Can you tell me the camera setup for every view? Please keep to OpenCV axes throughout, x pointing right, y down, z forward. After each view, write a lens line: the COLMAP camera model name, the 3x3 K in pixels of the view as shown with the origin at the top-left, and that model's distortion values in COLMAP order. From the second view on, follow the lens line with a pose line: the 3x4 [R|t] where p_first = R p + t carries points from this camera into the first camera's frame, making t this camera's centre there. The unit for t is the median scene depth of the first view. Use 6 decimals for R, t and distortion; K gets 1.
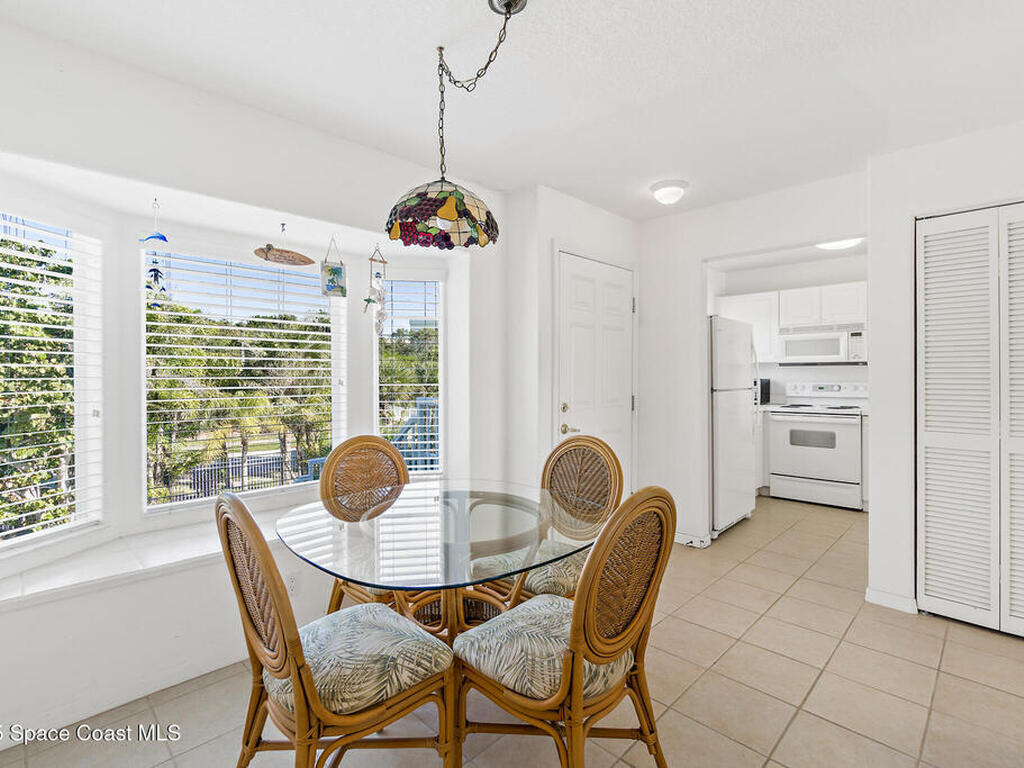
lens RADIAL K [[494.0, 0, 509.4], [0, 494.0, 382.4], [0, 0, 1]] dist [-0.001916, 0.000171]
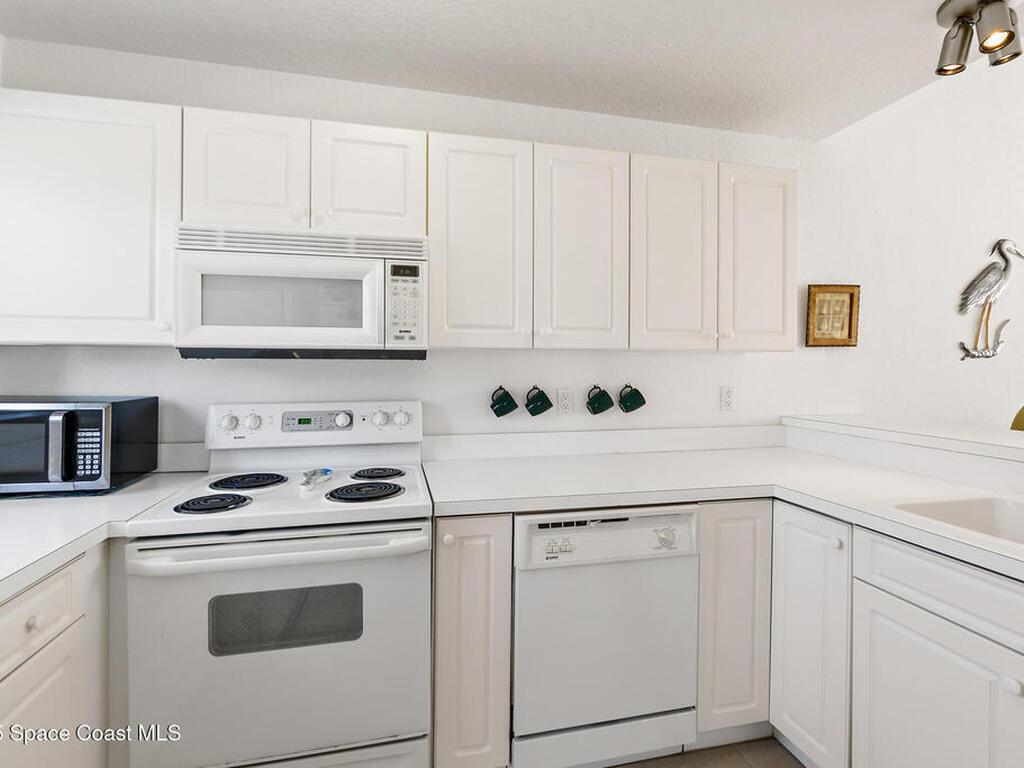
lens RADIAL K [[523.8, 0, 511.3], [0, 523.8, 364.7], [0, 0, 1]] dist [-0.002057, -0.000111]
pose [[0.529303, 0.008875, 0.848387, 0.405665], [0.008607, 0.999838, -0.015830, -0.023096], [-0.848389, 0.015681, 0.529140, 0.701310]]
